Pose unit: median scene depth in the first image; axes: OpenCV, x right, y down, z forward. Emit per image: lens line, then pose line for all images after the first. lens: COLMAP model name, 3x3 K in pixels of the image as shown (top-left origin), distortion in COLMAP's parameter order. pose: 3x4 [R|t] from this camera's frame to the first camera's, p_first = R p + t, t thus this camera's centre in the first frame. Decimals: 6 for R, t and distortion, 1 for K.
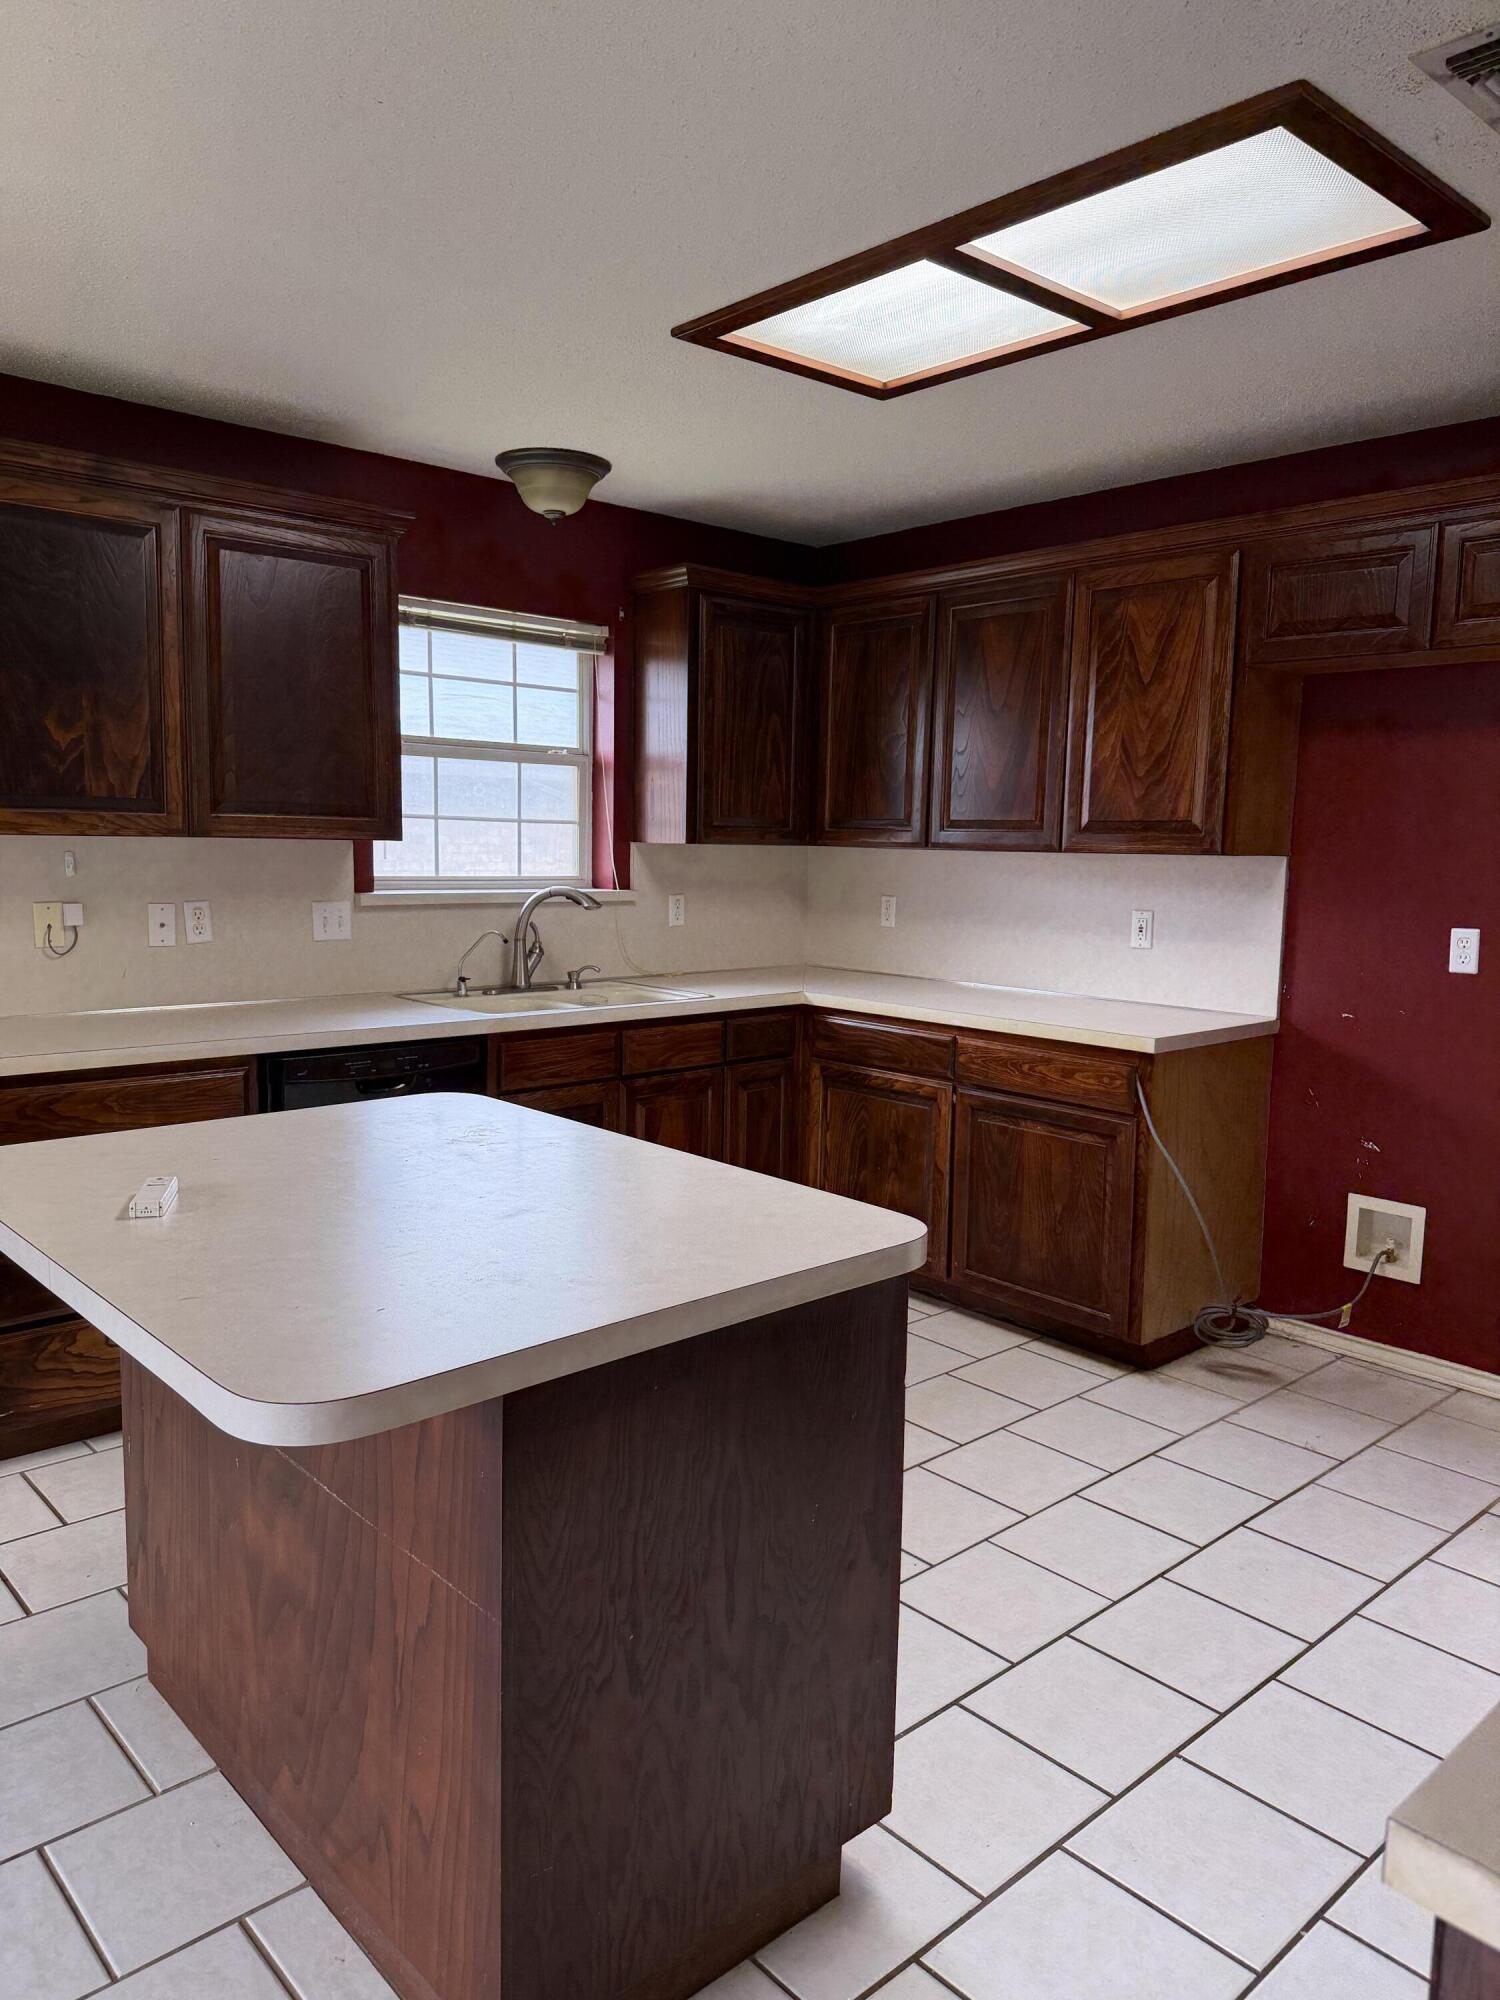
lens RADIAL K [[1387.2, 0, 739.8], [0, 1387.2, 1000.3], [0, 0, 1]] dist [0.119632, -0.218601]
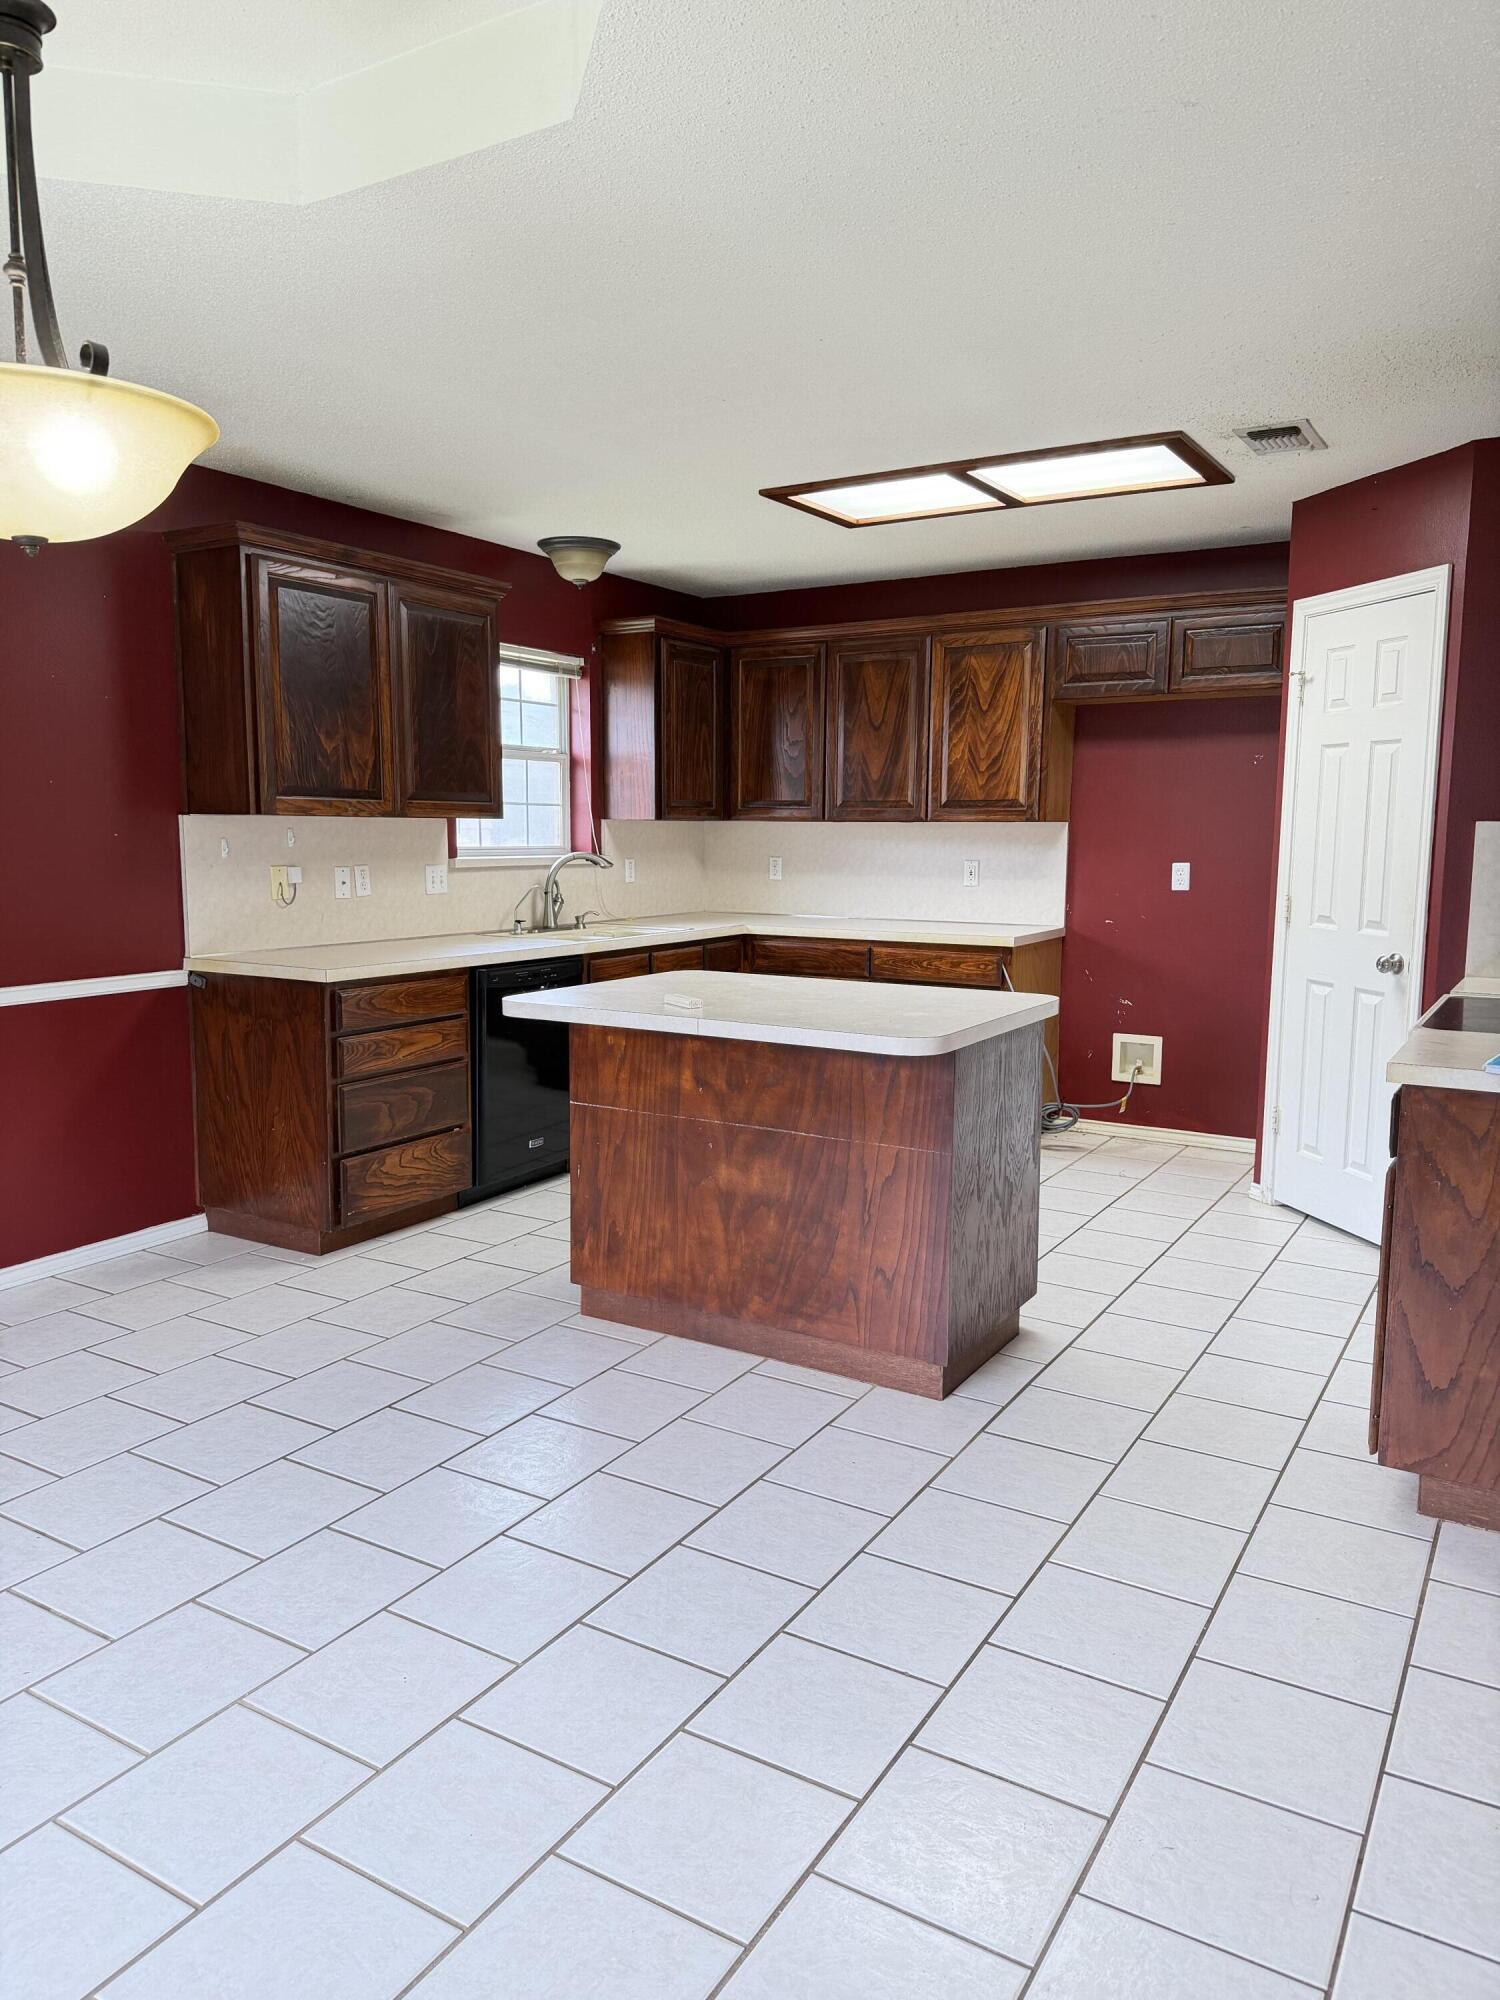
lens RADIAL K [[1387.2, 0, 739.8], [0, 1387.2, 1000.3], [0, 0, 1]] dist [0.119632, -0.218601]
pose [[0.957617, -0.049590, 0.283745, -0.406834], [0.046481, 0.998763, 0.017684, 0.050585], [-0.284271, -0.003745, 0.958737, -0.382060]]
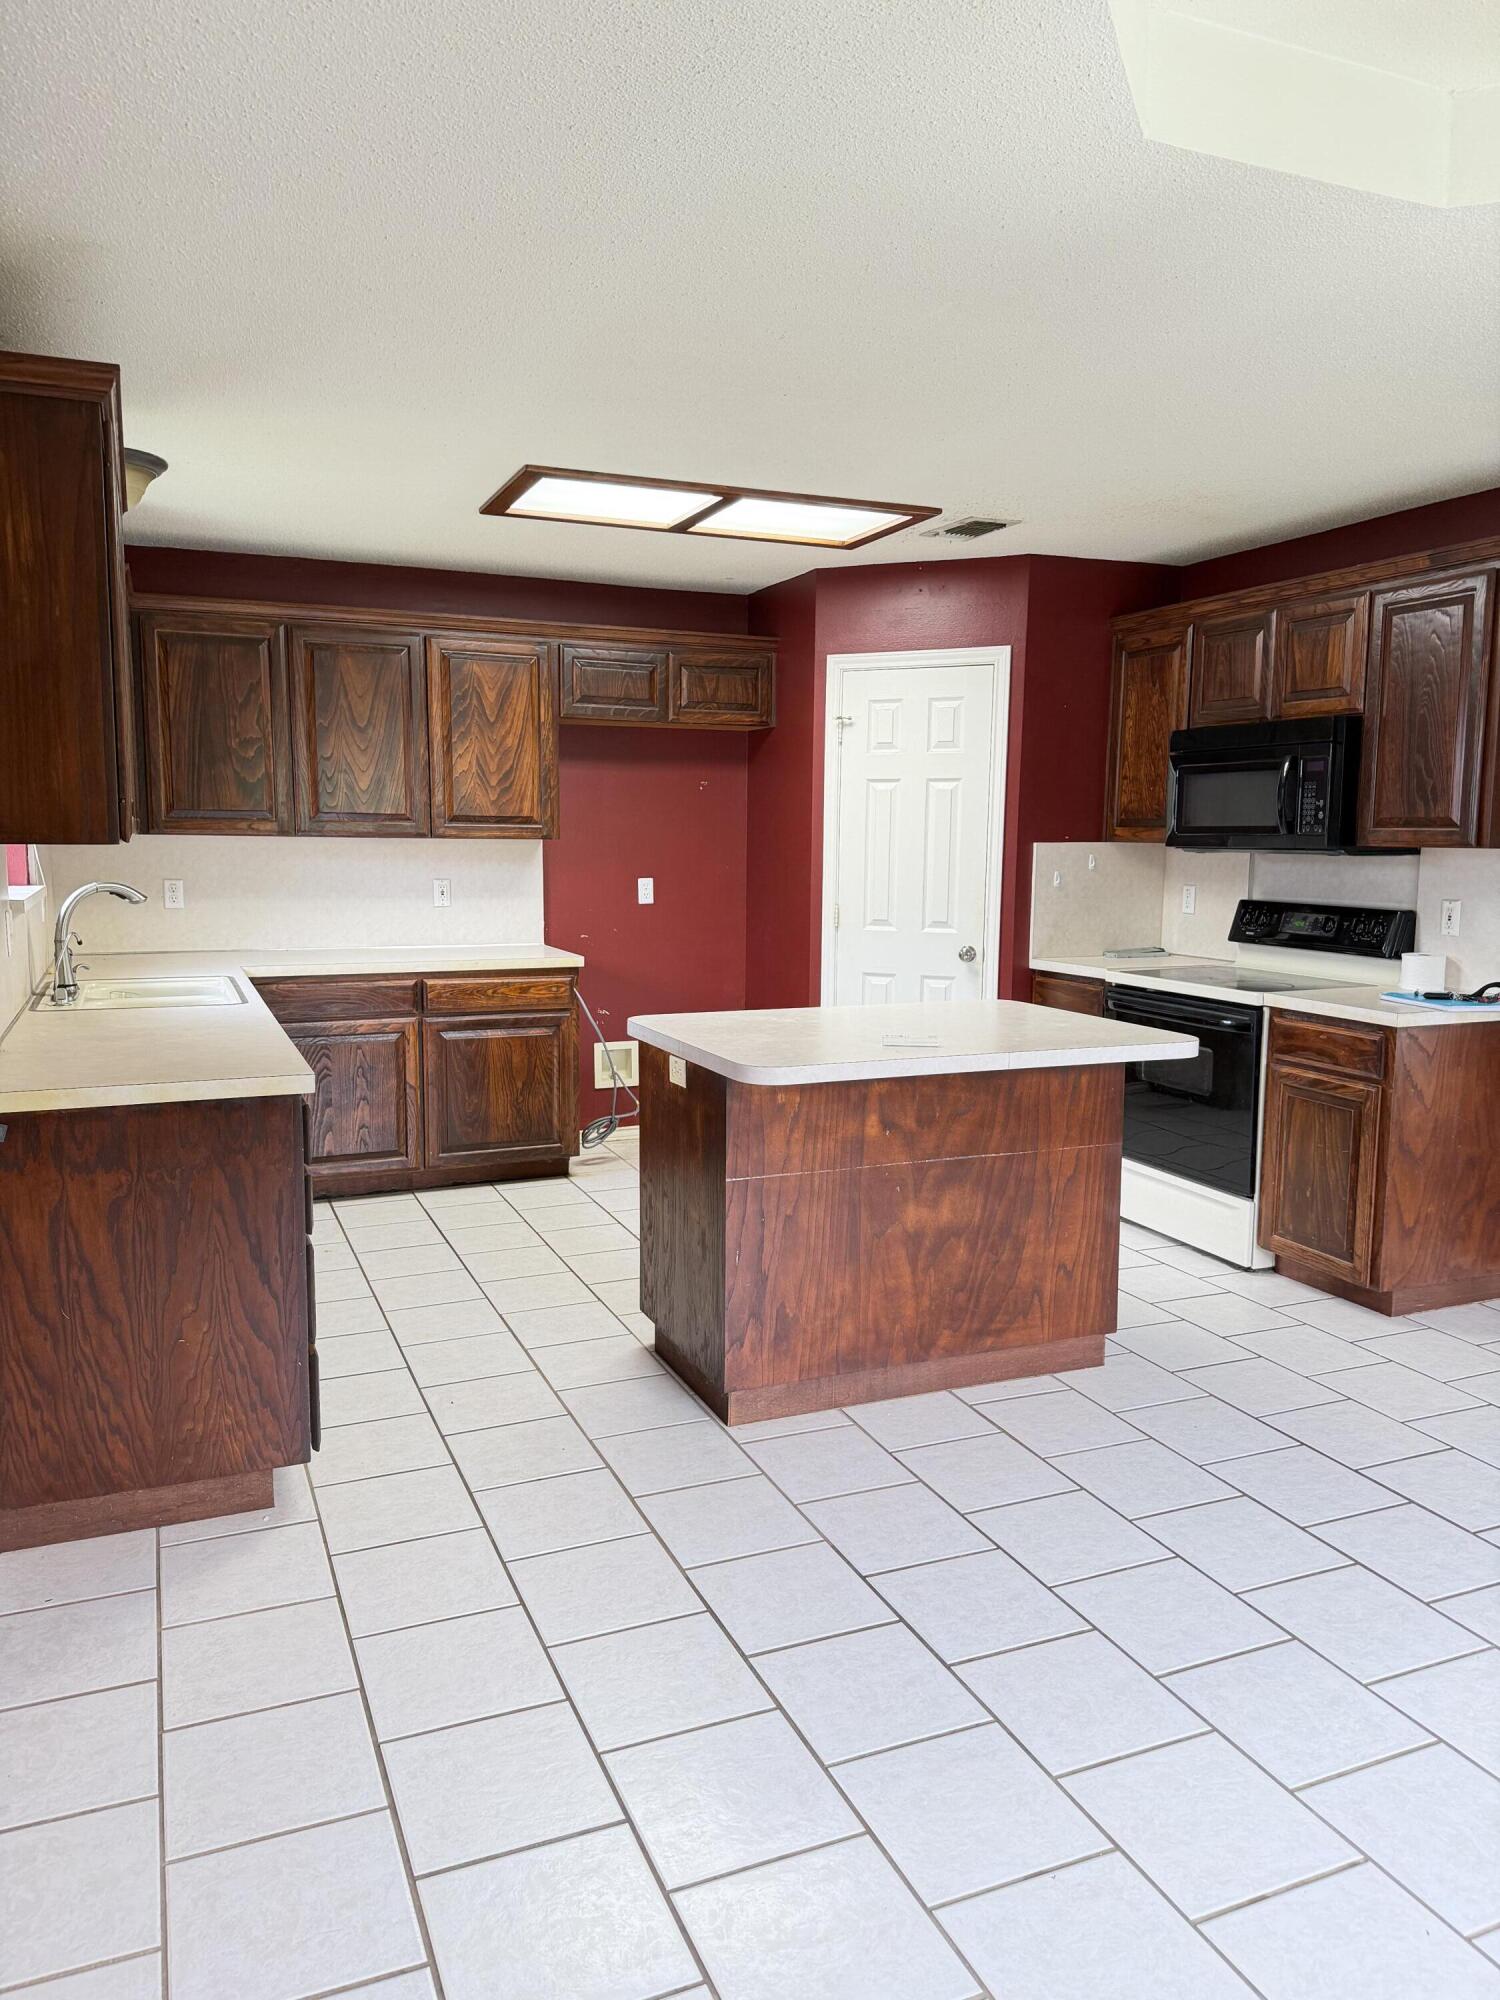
lens RADIAL K [[1387.2, 0, 739.8], [0, 1387.2, 1000.3], [0, 0, 1]] dist [0.119632, -0.218601]
pose [[0.329957, -0.128043, 0.935272, -0.995245], [0.111056, 0.989143, 0.096238, -0.049310], [-0.937441, 0.072113, 0.340595, 0.277618]]
